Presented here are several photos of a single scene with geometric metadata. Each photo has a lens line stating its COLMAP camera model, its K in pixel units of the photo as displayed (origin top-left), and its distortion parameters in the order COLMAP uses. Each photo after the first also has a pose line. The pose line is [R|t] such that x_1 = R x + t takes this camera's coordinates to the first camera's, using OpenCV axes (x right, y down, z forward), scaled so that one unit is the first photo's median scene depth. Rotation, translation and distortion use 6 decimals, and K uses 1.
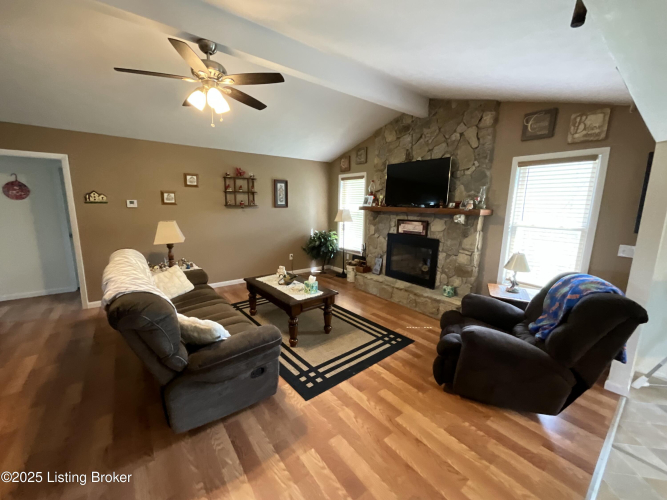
lens RADIAL K [[271.0, 0, 332.5], [0, 271.0, 249.1], [0, 0, 1]] dist [-0.003276, 0.000413]
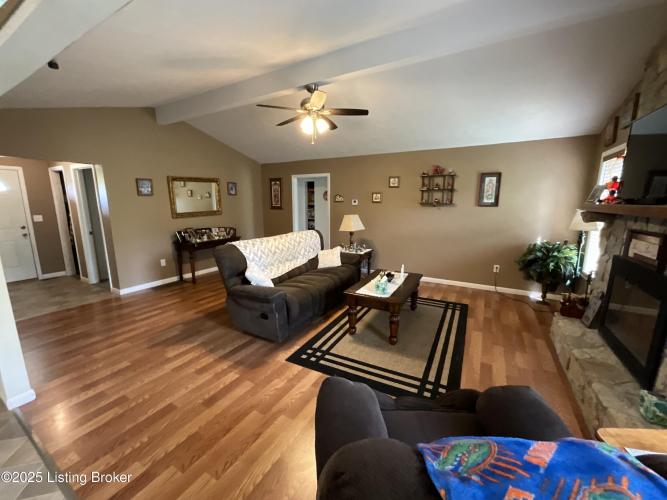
lens RADIAL K [[271.0, 0, 332.4], [0, 271.0, 249.2], [0, 0, 1]] dist [-0.003276, 0.000413]
pose [[0.382139, 0.147167, -0.912311, 0.548304], [-0.152143, 0.983785, 0.094969, -0.042914], [0.911494, 0.102510, 0.398334, 0.350269]]
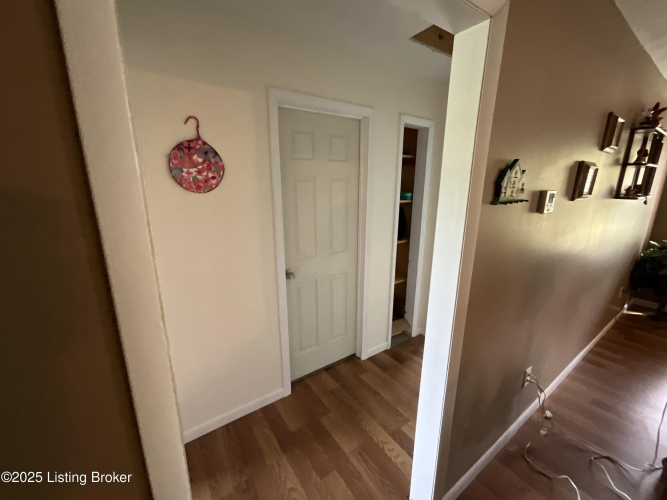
lens RADIAL K [[271.0, 0, 343.1], [0, 271.0, 255.0], [0, 0, 1]] dist [-0.003276, 0.000413]
pose [[0.998709, -0.004450, -0.050592, -0.969808], [0.008357, 0.996975, 0.077268, -0.128559], [0.050095, -0.077591, 0.995726, 0.651736]]
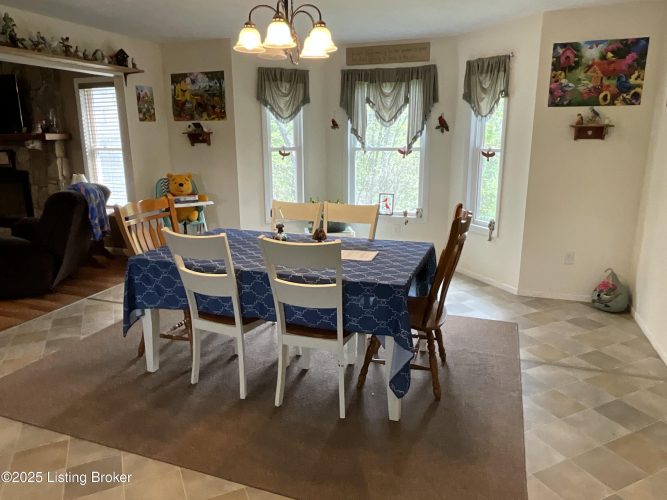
lens RADIAL K [[468.1, 0, 331.7], [0, 468.1, 251.1], [0, 0, 1]] dist [-0.002119, -0.003996]
pose [[0.841705, -0.154096, 0.517482, 0.394947], [0.112834, 0.987449, 0.110514, 0.160216], [-0.528017, -0.034630, 0.848528, -0.773467]]
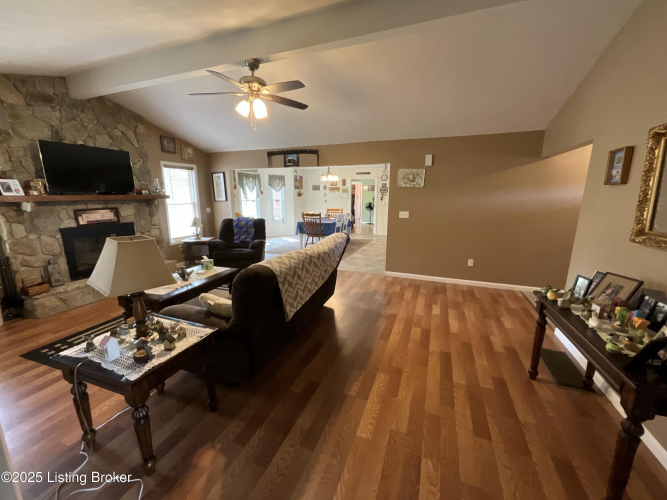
lens RADIAL K [[271.0, 0, 333.6], [0, 271.0, 248.2], [0, 0, 1]] dist [-0.003276, 0.000413]
pose [[-0.519102, -0.187831, 0.833818, -1.027362], [0.133521, 0.945756, 0.296172, -0.155400], [-0.844219, 0.265076, -0.465864, 0.831259]]
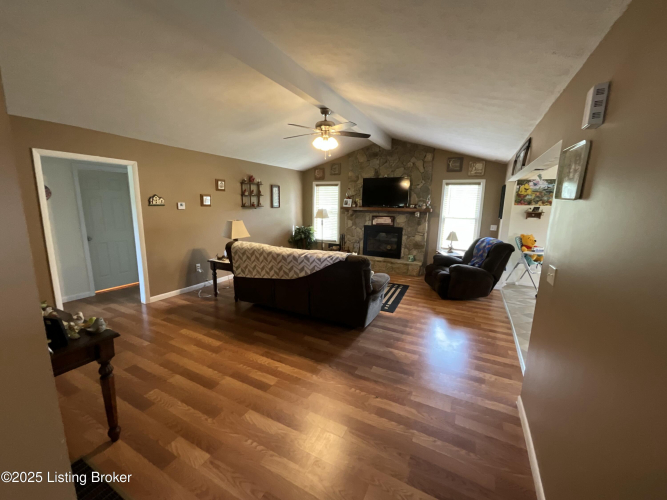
lens RADIAL K [[271.0, 0, 331.9], [0, 271.0, 249.3], [0, 0, 1]] dist [-0.003276, 0.000413]
pose [[0.906869, -0.070129, 0.415536, -0.656211], [0.066190, 0.997521, 0.023894, 0.026992], [-0.416181, 0.005835, 0.909263, -0.283392]]
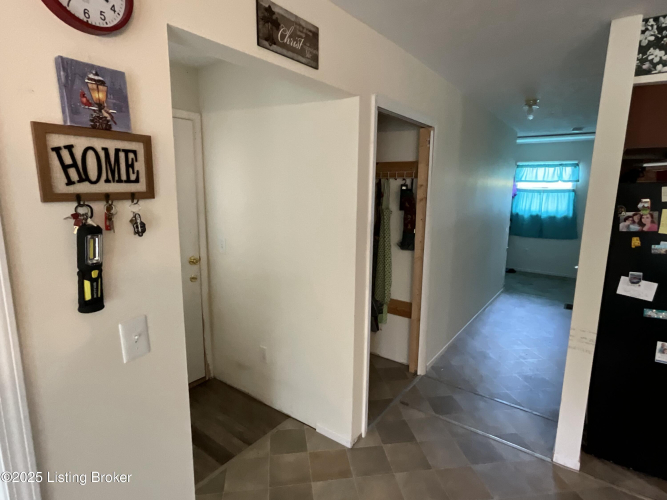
lens RADIAL K [[355.3, 0, 336.5], [0, 355.3, 248.3], [0, 0, 1]] dist [-0.026572, 0.000143]
pose [[-0.963165, 0.020953, -0.268092, 0.794217], [-0.069370, 0.943857, 0.322989, 0.101113], [0.259808, 0.329689, -0.907637, -0.569628]]
